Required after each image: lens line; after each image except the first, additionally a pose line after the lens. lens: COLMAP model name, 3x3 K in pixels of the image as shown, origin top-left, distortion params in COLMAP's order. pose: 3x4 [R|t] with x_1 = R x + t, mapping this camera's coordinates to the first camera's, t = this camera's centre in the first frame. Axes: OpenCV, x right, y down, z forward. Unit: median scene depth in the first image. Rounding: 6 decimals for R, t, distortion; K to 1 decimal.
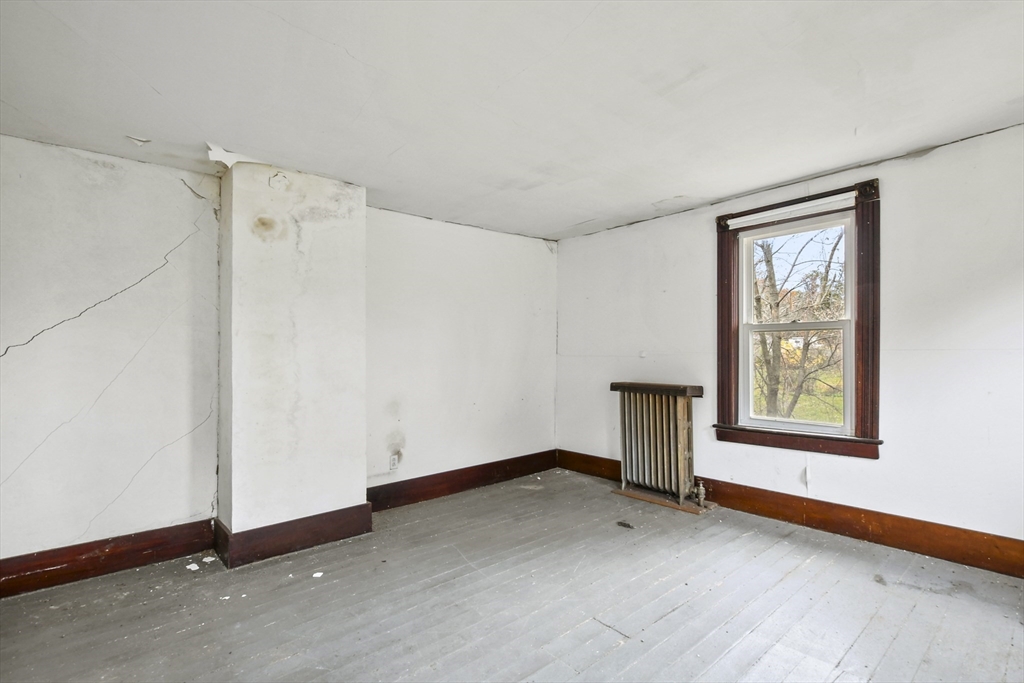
lens RADIAL K [[486.3, 0, 508.4], [0, 486.3, 345.7], [0, 0, 1]] dist [-0.015832, 0.001105]
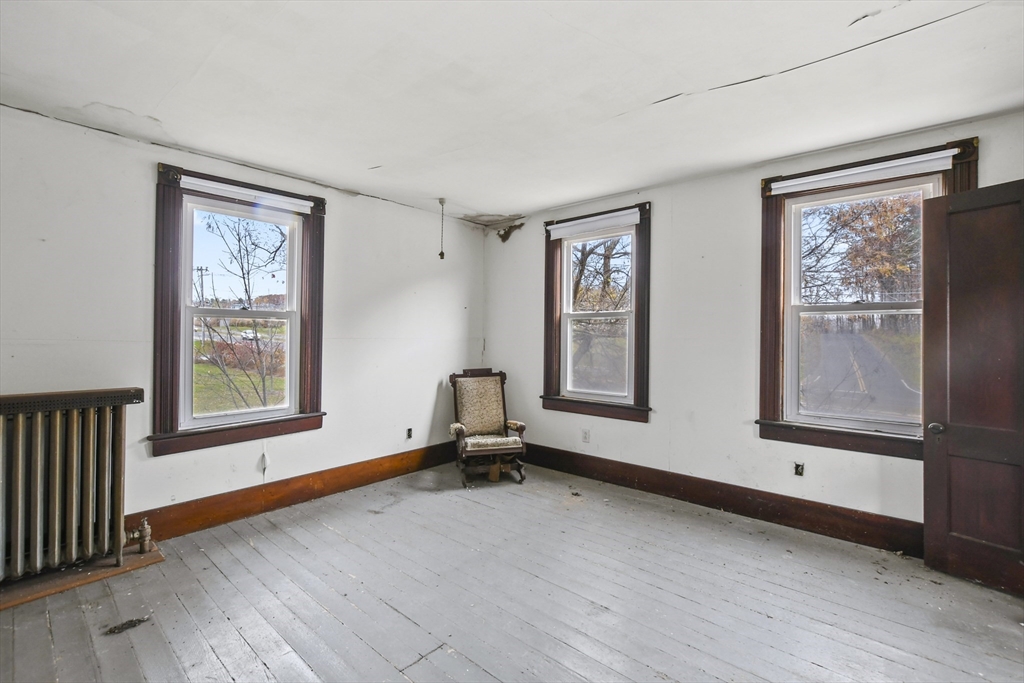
lens RADIAL K [[450.5, 0, 508.0], [0, 450.5, 337.3], [0, 0, 1]] dist [0.004588, 0.000717]
pose [[-0.131239, 0.015622, 0.991228, -0.384056], [-0.000646, 0.999874, -0.015843, 0.021774], [-0.991351, -0.002720, -0.131212, 0.609596]]
